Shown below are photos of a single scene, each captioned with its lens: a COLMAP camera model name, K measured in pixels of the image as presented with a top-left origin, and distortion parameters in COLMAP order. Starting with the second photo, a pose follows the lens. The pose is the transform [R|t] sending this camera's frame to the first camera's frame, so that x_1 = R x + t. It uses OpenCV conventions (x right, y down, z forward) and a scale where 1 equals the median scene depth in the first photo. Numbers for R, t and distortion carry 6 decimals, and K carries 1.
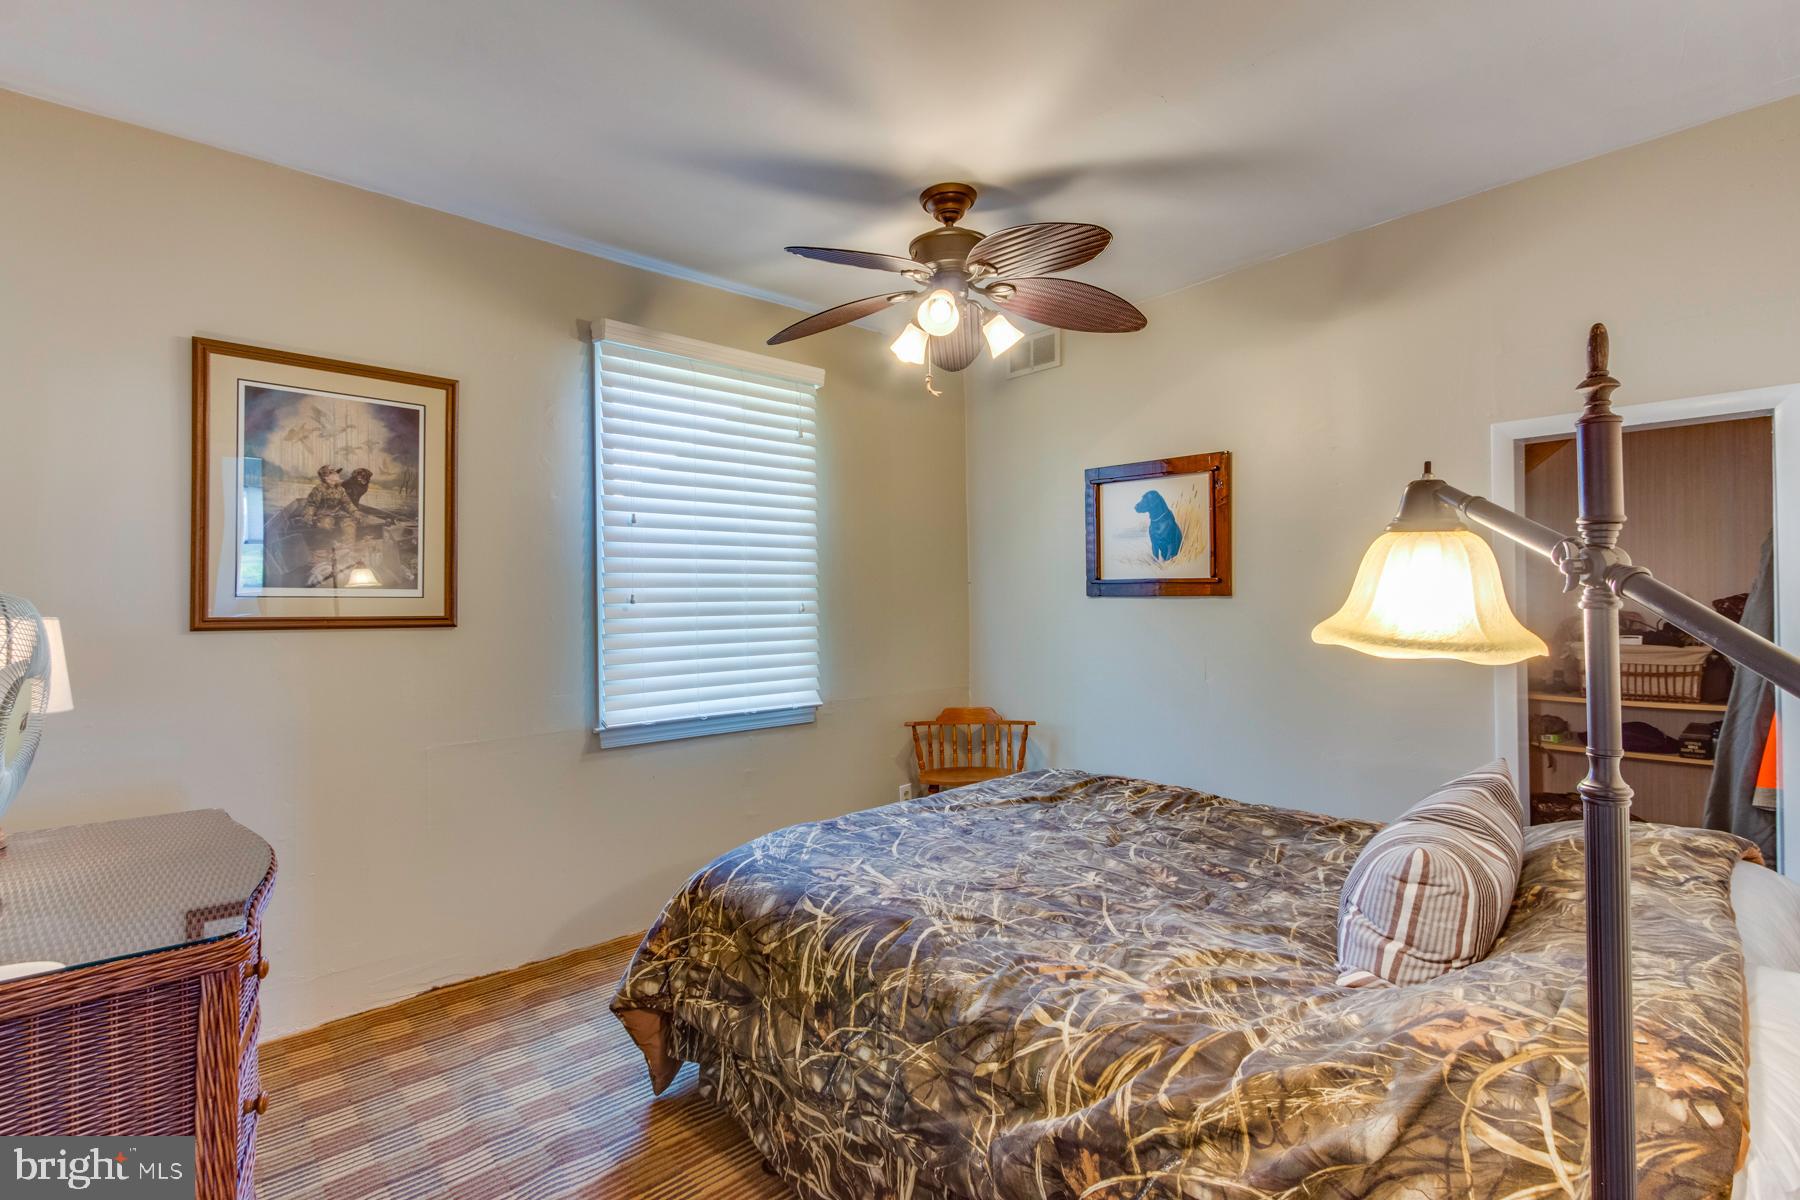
lens RADIAL K [[826.9, 0, 899.2], [0, 826.9, 591.0], [0, 0, 1]] dist [-0.001735, -0.000315]
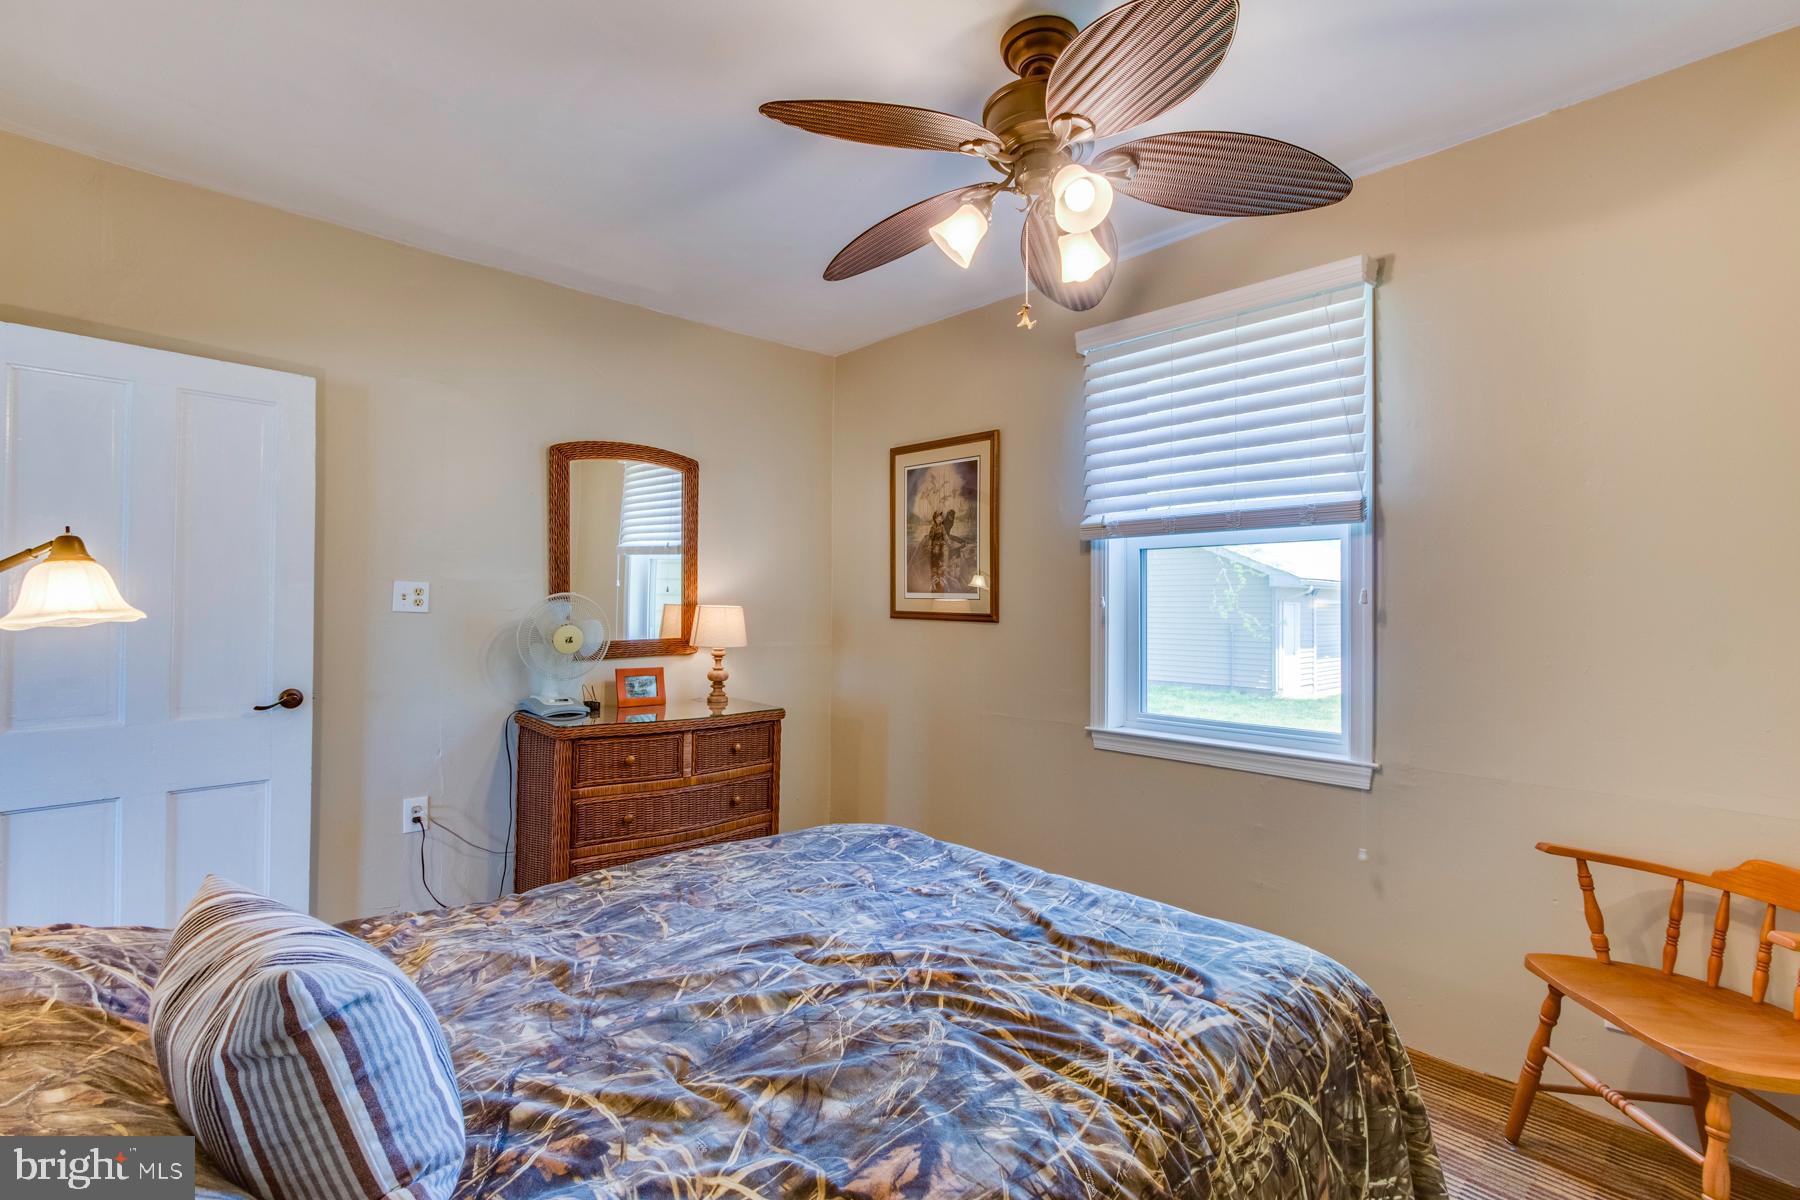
lens RADIAL K [[826.9, 0, 899.6], [0, 826.9, 598.3], [0, 0, 1]] dist [-0.001735, -0.000315]
pose [[0.016338, 0.003300, -0.999861, 0.796741], [0.003293, 0.999989, 0.003355, 0.001128], [0.999861, -0.003347, 0.016327, 0.891542]]
